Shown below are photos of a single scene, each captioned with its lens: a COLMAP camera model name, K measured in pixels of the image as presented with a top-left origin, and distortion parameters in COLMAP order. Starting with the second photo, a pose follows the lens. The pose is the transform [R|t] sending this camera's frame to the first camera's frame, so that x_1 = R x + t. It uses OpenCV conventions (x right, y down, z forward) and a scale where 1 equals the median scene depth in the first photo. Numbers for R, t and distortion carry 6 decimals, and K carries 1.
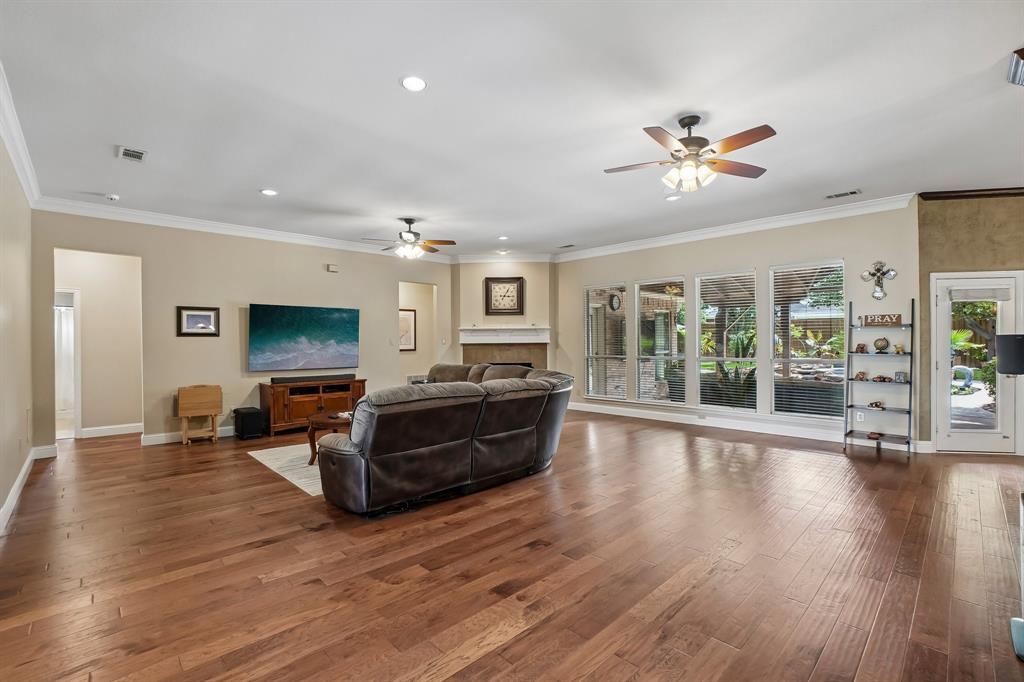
lens RADIAL K [[462.6, 0, 503.4], [0, 462.6, 341.2], [0, 0, 1]] dist [-0.053542, 0.016360]
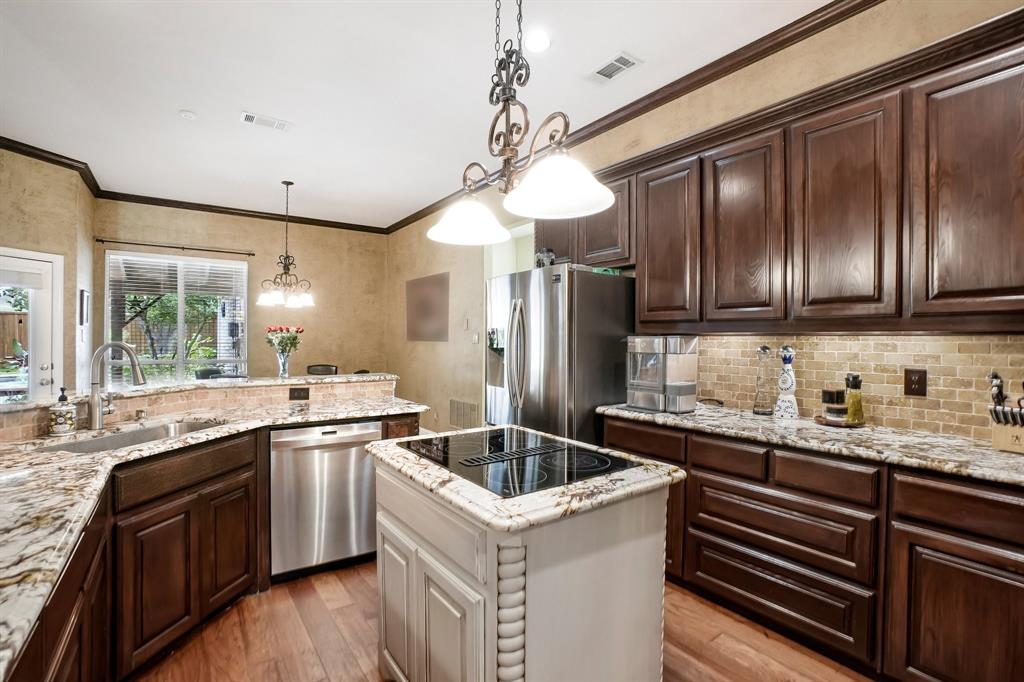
lens RADIAL K [[462.6, 0, 502.3], [0, 462.6, 347.4], [0, 0, 1]] dist [-0.053542, 0.016360]
pose [[0.133513, -0.008553, 0.991010, 0.298427], [-0.004492, 0.999947, 0.009236, 0.001396], [-0.991037, -0.005685, 0.133467, 0.043063]]
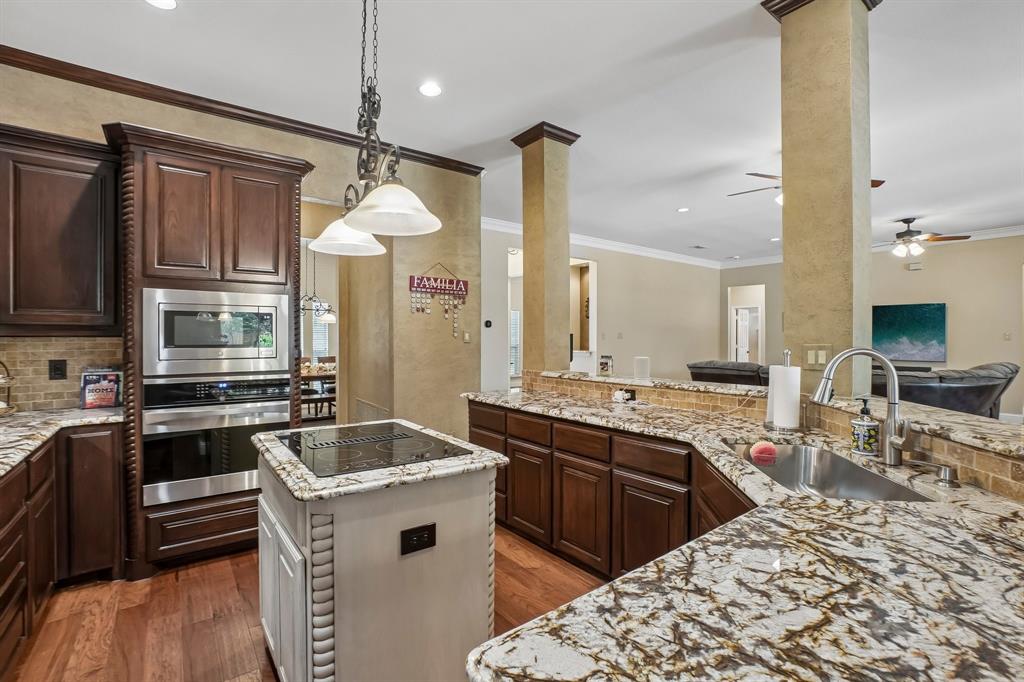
lens RADIAL K [[462.6, 0, 503.0], [0, 462.6, 334.4], [0, 0, 1]] dist [-0.053542, 0.016360]
pose [[-0.109081, 0.001419, -0.994032, 0.753074], [0.001540, 0.999998, 0.001258, -0.004359], [0.994032, -0.001393, -0.109083, 0.169146]]
